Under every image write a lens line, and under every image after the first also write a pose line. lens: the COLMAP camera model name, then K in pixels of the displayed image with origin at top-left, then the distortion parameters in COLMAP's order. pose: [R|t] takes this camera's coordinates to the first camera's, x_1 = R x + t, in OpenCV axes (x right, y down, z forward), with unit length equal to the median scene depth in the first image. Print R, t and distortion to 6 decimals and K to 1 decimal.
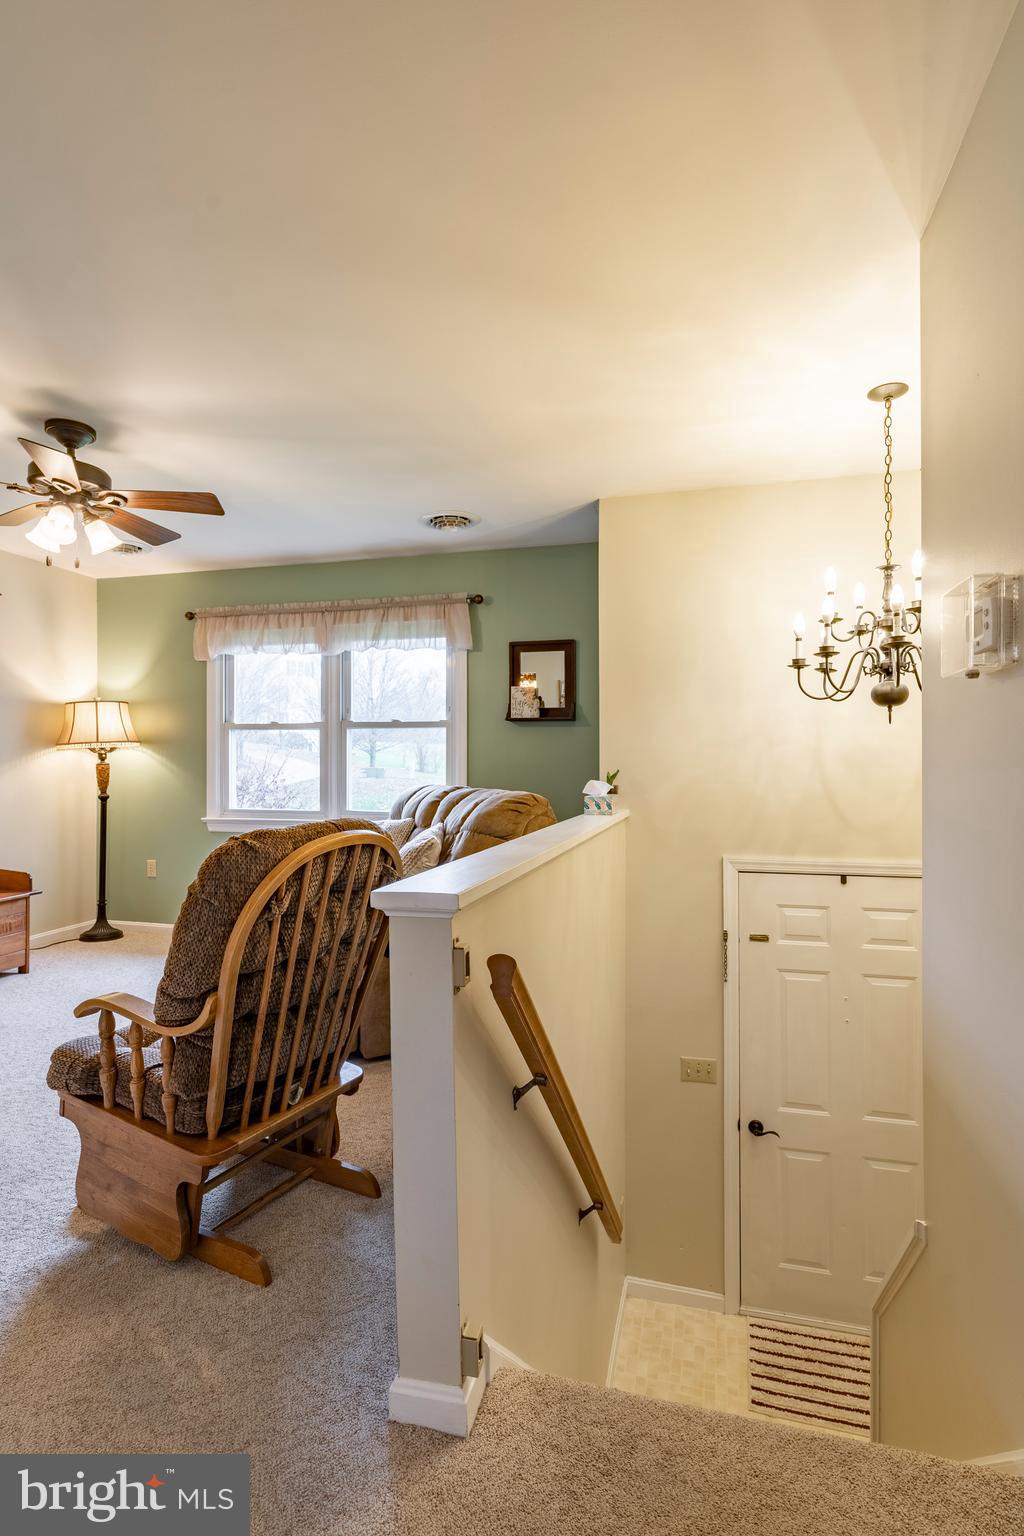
lens RADIAL K [[763.6, 0, 508.2], [0, 763.6, 777.4], [0, 0, 1]] dist [-0.005047, -0.001160]
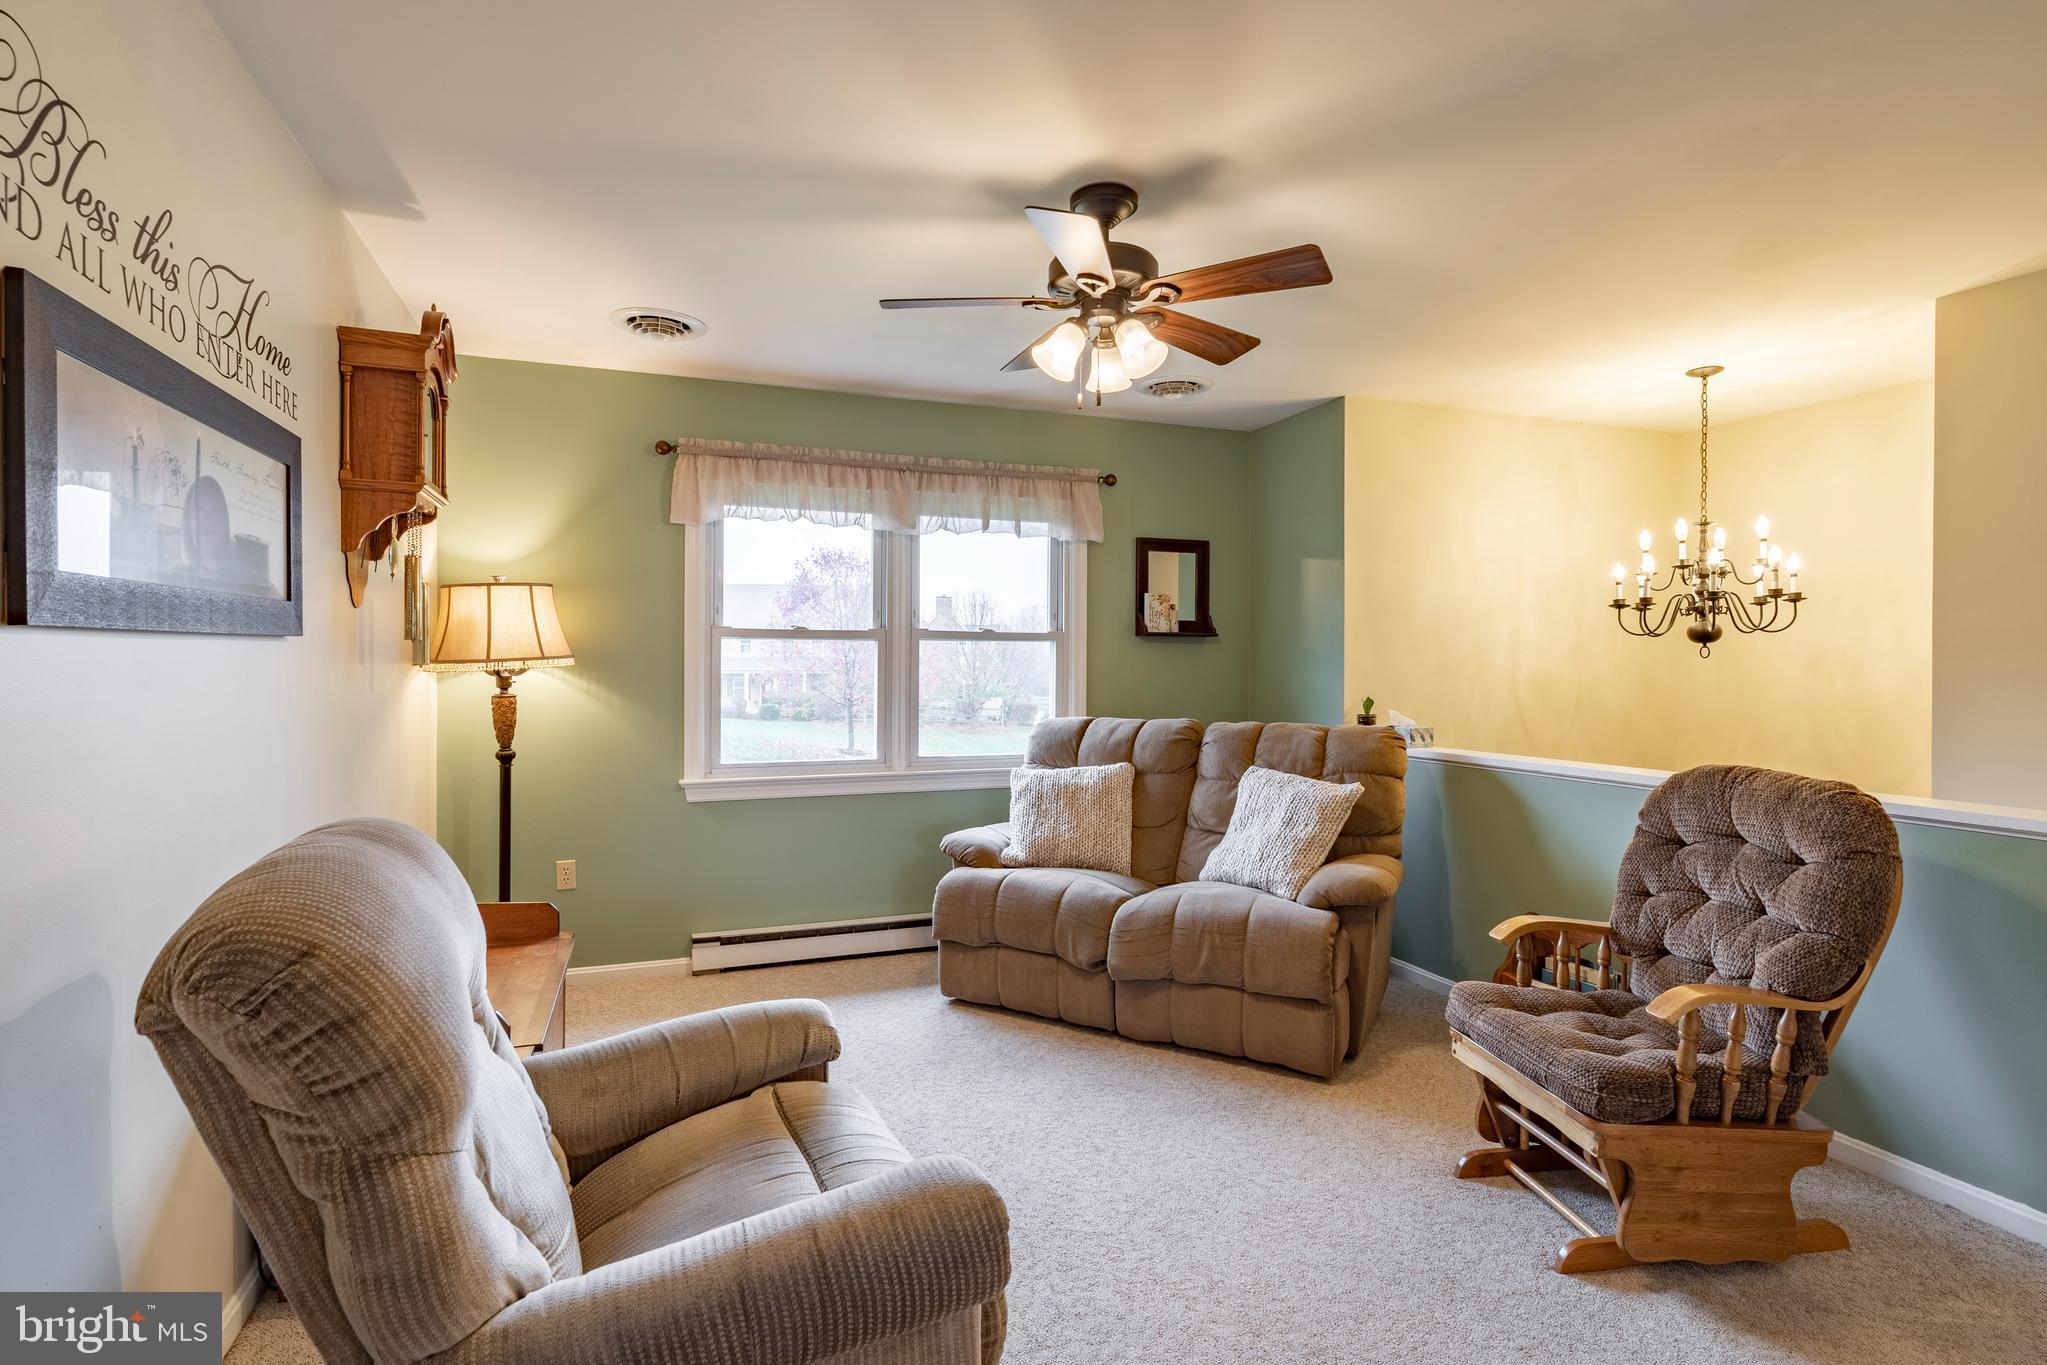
lens RADIAL K [[999.3, 0, 1025.6], [0, 999.3, 693.1], [0, 0, 1]] dist [0.002787, 0.000302]
pose [[0.812927, -0.015443, 0.582161, -0.687930], [0.010268, 0.999873, 0.012185, -0.026028], [-0.582275, -0.003928, 0.812982, 0.202983]]
